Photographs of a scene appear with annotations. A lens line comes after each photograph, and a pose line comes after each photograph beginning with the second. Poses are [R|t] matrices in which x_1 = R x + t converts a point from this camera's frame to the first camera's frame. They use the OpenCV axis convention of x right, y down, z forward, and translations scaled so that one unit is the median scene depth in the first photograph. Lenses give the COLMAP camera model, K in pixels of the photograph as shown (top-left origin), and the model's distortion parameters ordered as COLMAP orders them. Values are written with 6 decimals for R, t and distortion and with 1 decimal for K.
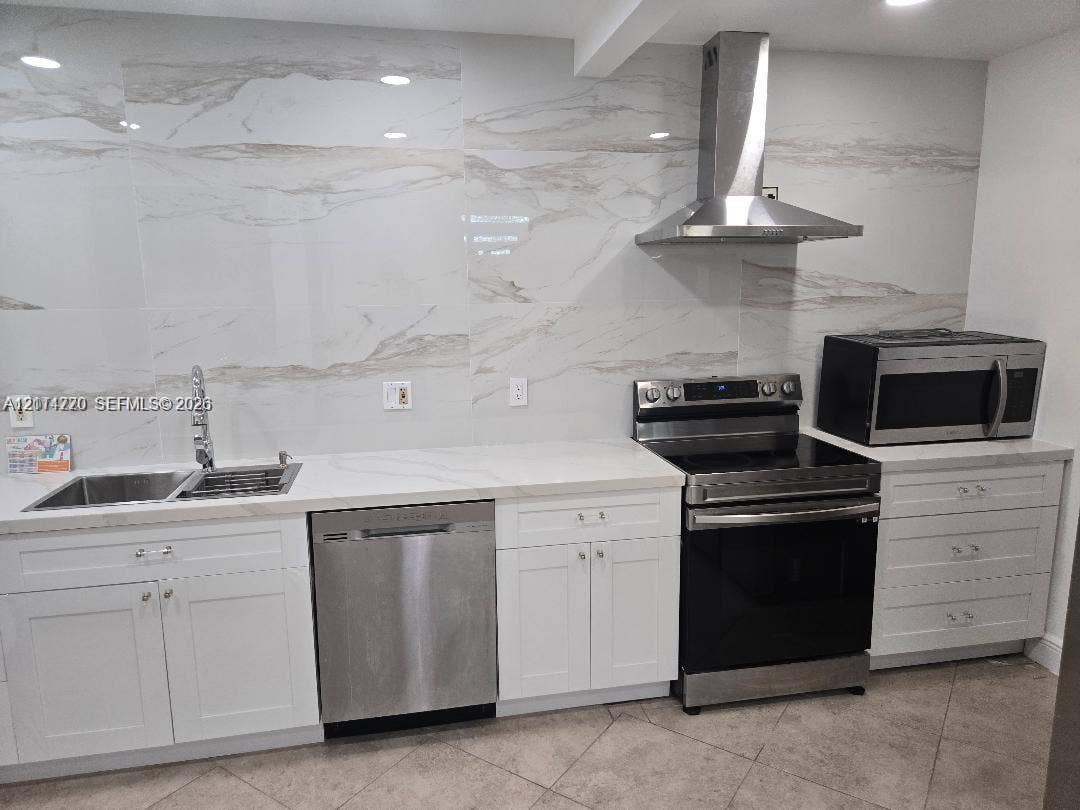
lens RADIAL K [[731.0, 0, 537.8], [0, 731.0, 410.3], [0, 0, 1]] dist [0.031062, -0.005162]
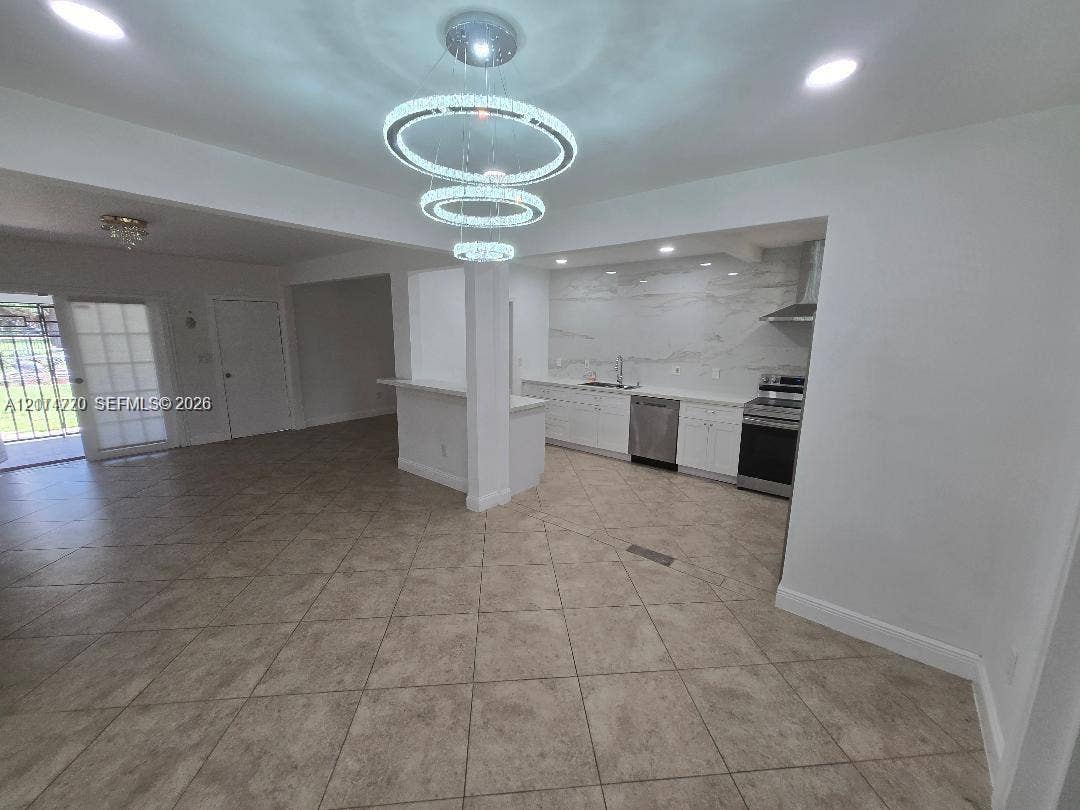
lens RADIAL K [[426.0, 0, 538.8], [0, 426.0, 406.7], [0, 0, 1]] dist [0.001233, 0.000363]
pose [[0.633312, 0.153445, -0.758532, 0.919193], [-0.147325, 0.986127, 0.076481, 0.086891], [0.759744, 0.063314, 0.647132, -0.672125]]
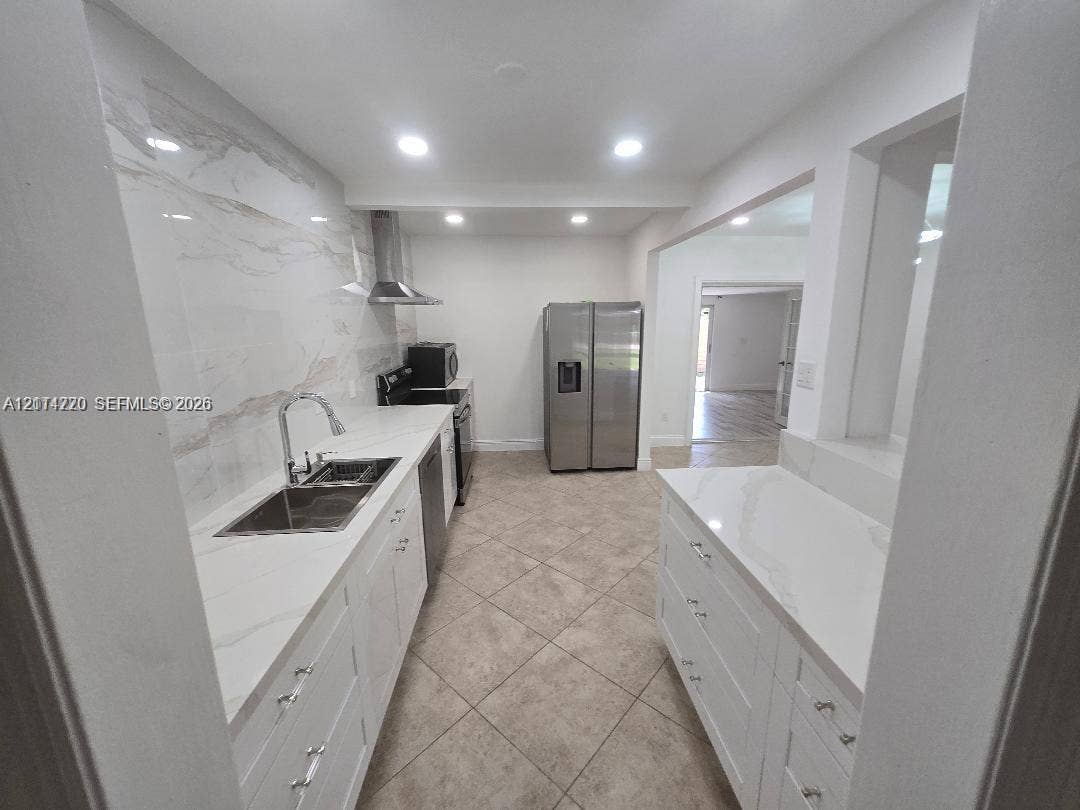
lens RADIAL K [[426.0, 0, 540.0], [0, 426.0, 409.9], [0, 0, 1]] dist [0.001233, 0.000363]
pose [[0.133356, -0.201560, 0.970356, -1.024803], [0.186278, 0.966748, 0.175210, -0.077761], [-0.973405, 0.157391, 0.166467, 0.480316]]
